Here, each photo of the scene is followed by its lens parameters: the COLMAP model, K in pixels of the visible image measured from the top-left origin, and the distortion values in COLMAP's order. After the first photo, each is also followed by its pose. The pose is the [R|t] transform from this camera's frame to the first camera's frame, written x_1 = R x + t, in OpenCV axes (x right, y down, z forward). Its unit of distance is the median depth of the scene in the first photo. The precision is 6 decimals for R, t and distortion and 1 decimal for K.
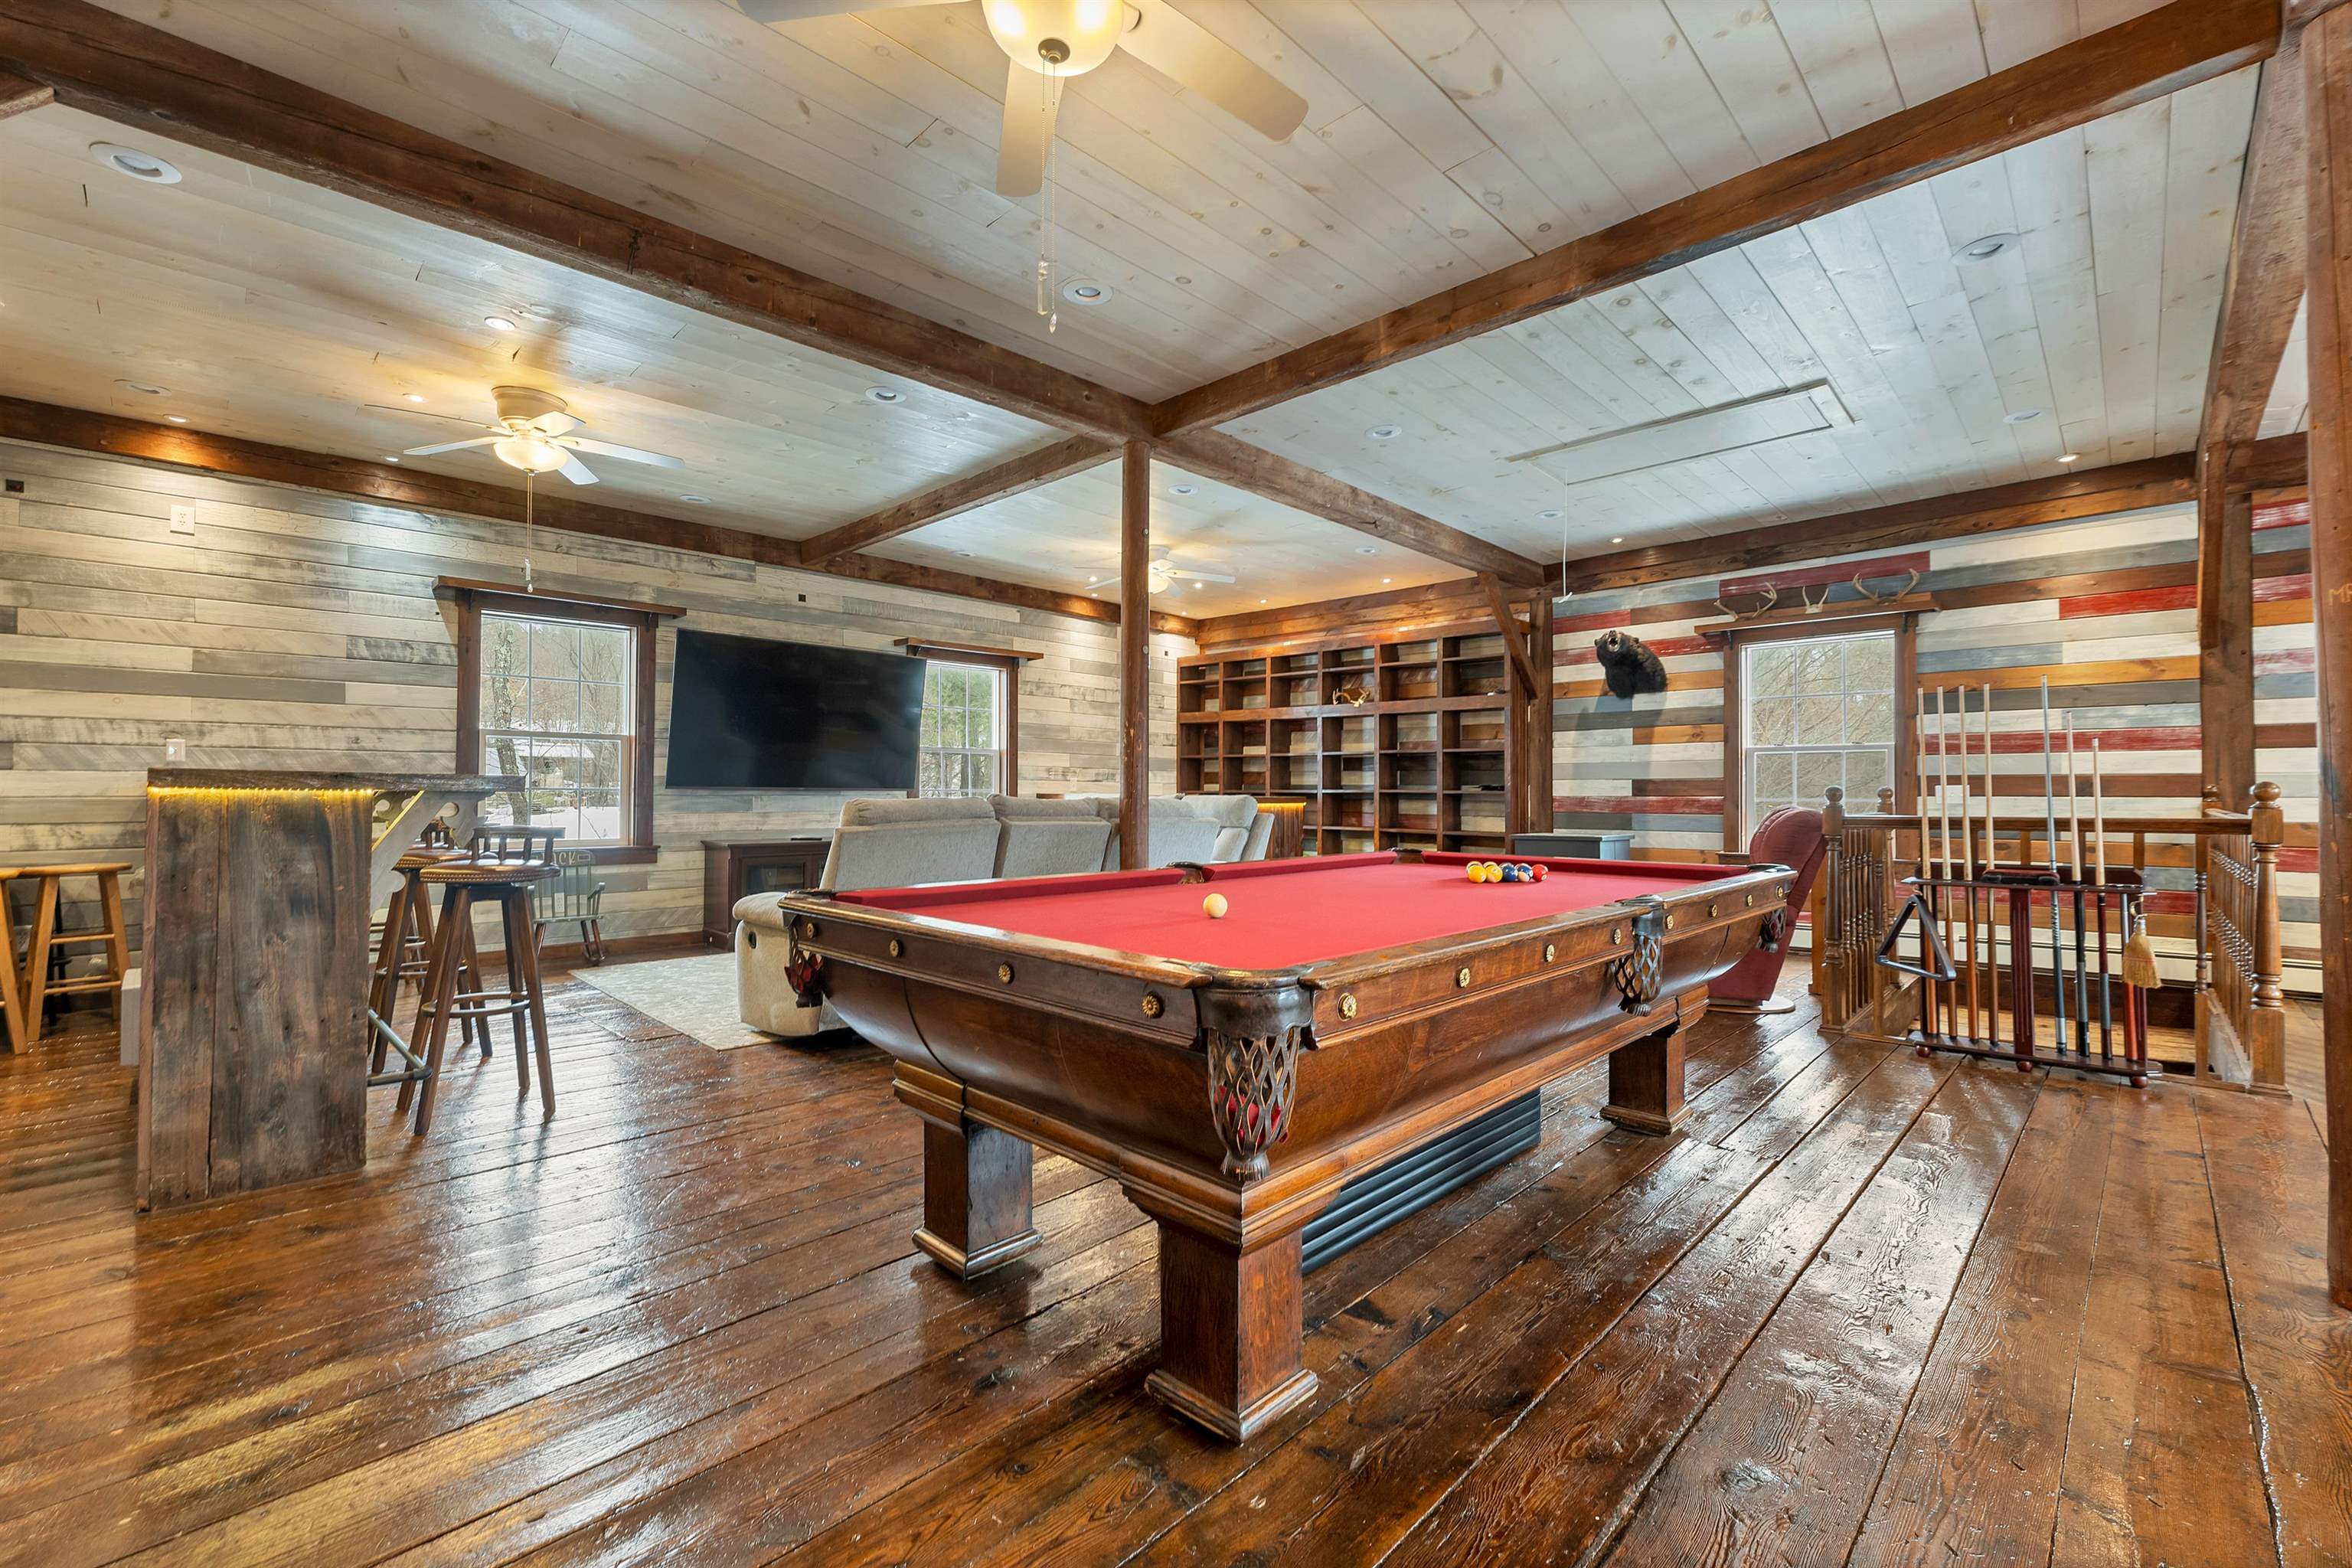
lens RADIAL K [[996.0, 0, 1167.2], [0, 996.0, 782.6], [0, 0, 1]] dist [-0.000835, 0.000278]
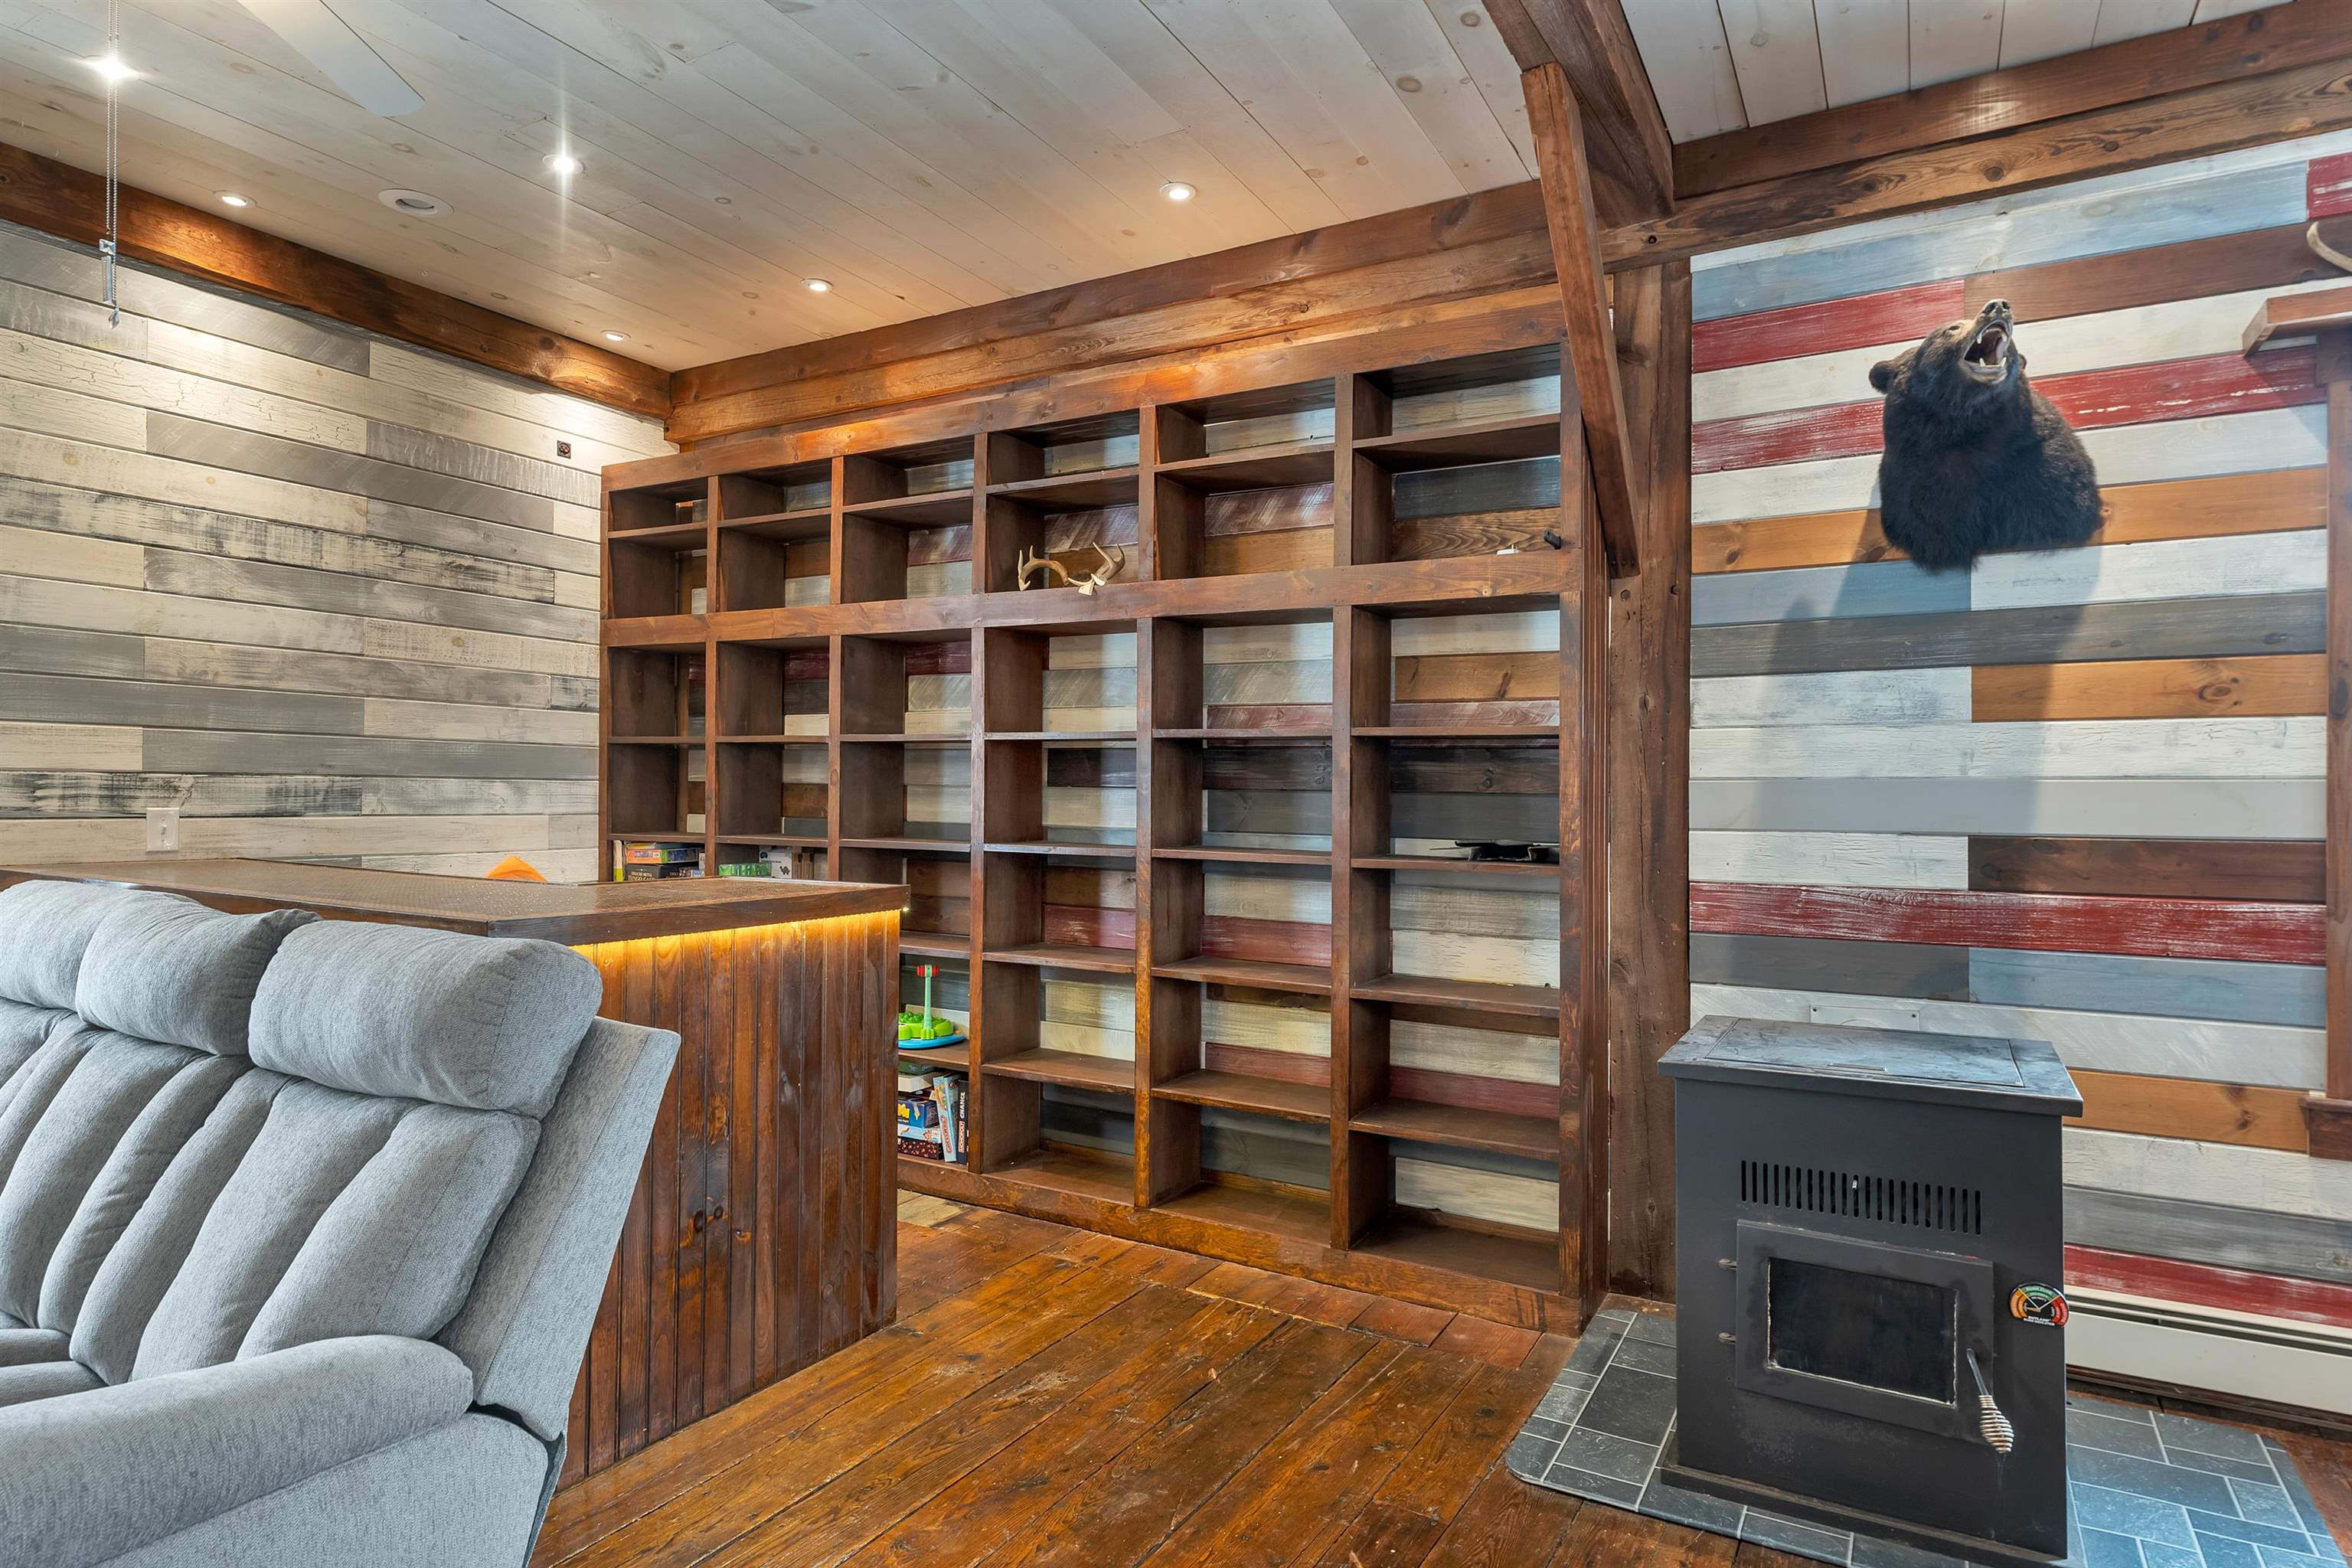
lens RADIAL K [[1287.0, 0, 1172.2], [0, 1287.0, 788.4], [0, 0, 1]] dist [-0.003093, 0.000199]
pose [[0.970080, 0.002460, 0.242775, 0.114316], [-0.006018, 0.999885, 0.013916, -0.018296], [-0.242713, -0.014960, 0.969983, 0.576514]]
